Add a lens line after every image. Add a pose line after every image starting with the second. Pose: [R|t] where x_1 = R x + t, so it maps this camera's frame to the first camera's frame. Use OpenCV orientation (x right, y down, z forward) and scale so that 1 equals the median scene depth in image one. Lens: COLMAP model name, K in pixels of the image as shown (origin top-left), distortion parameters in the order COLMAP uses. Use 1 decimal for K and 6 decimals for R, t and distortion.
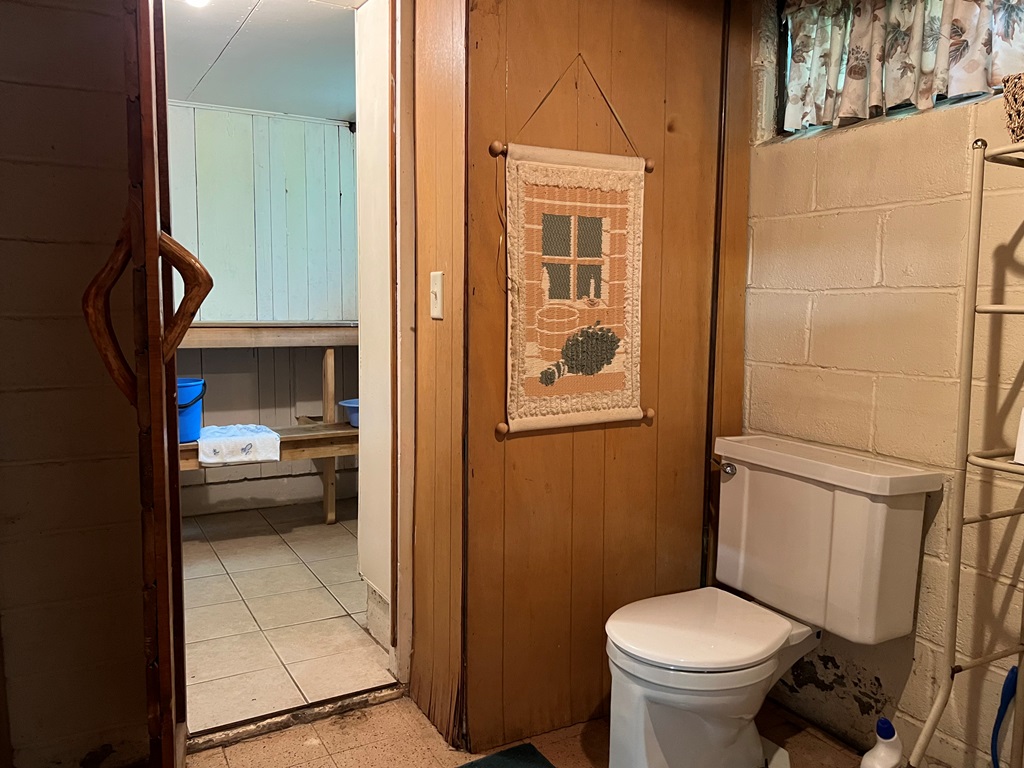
lens RADIAL K [[790.8, 0, 512.0], [0, 790.8, 384.0], [0, 0, 1]] dist [0.032566, -0.001541]
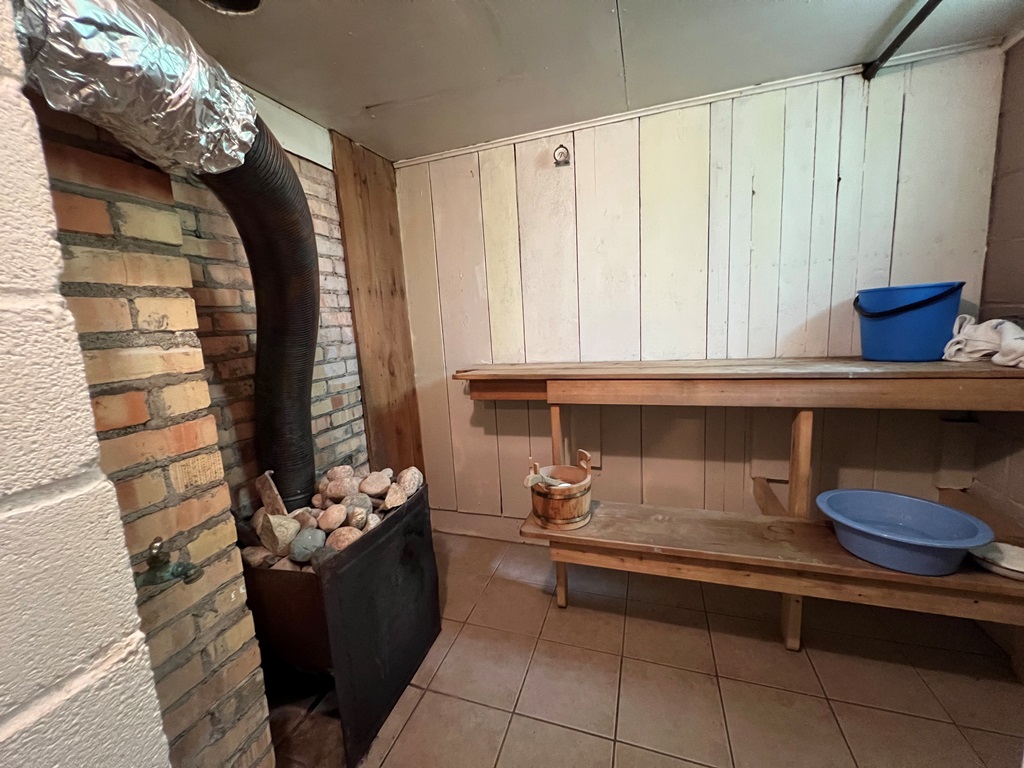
lens RADIAL K [[405.3, 0, 512.0], [0, 405.3, 384.0], [0, 0, 1]] dist [0.000017, 0.000075]
pose [[0.659128, 0.067417, -0.749002, -0.135063], [-0.010799, 0.996719, 0.080211, -0.088855], [0.751953, -0.044781, 0.657694, 0.573795]]
